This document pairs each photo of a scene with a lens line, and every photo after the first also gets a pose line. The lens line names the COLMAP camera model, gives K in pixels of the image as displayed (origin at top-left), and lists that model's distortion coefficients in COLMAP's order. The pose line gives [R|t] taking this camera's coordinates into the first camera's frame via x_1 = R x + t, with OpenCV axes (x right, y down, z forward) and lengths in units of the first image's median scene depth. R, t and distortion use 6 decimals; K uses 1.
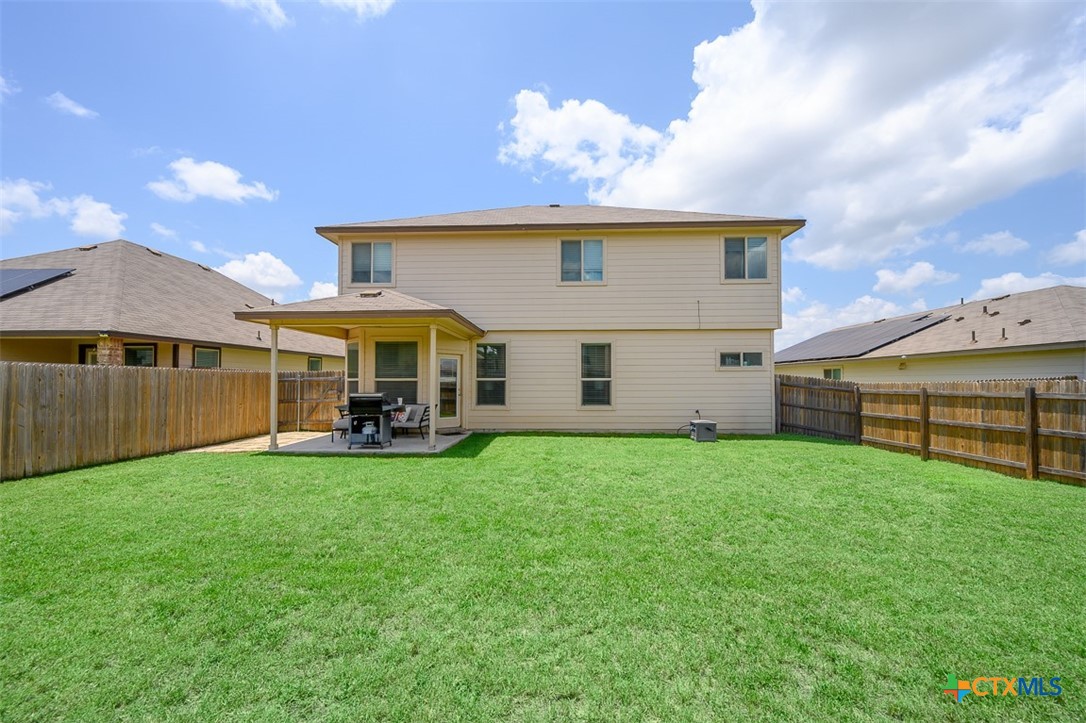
lens RADIAL K [[432.9, 0, 543.9], [0, 432.9, 378.9], [0, 0, 1]] dist [-0.001748, -0.000206]
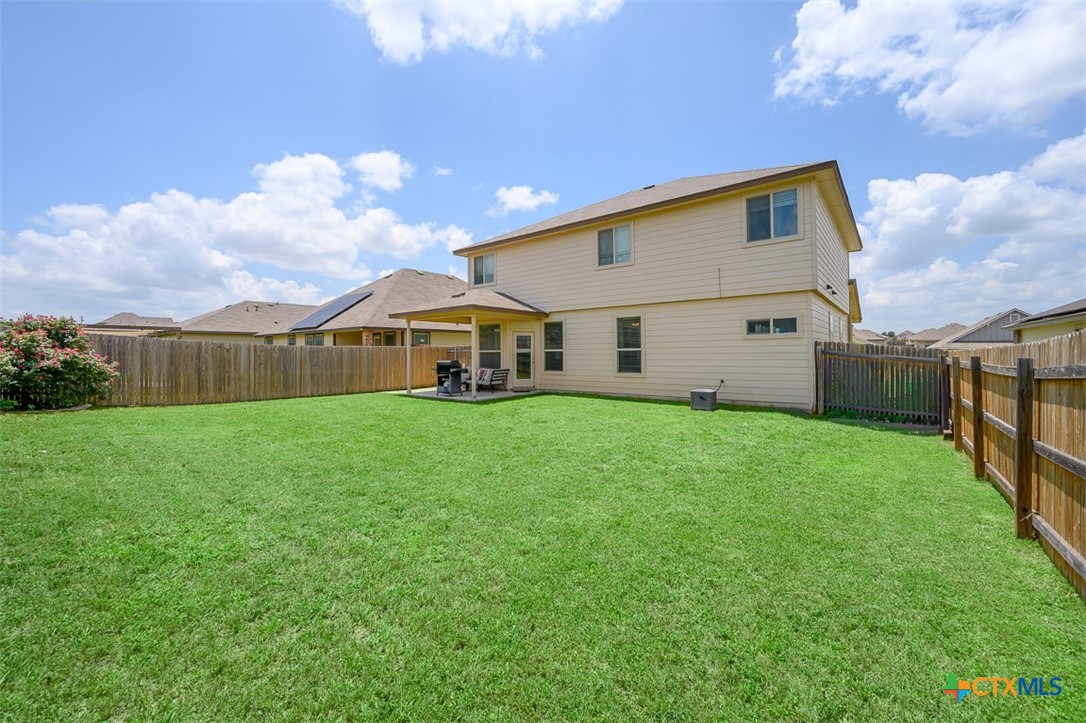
lens RADIAL K [[437.7, 0, 539.5], [0, 437.7, 351.3], [0, 0, 1]] dist [-0.000379, -0.000020]
pose [[0.795654, -0.007693, -0.605702, 0.625207], [0.011803, 0.999926, 0.002804, -0.000451], [0.605636, -0.009380, 0.795687, -0.038281]]
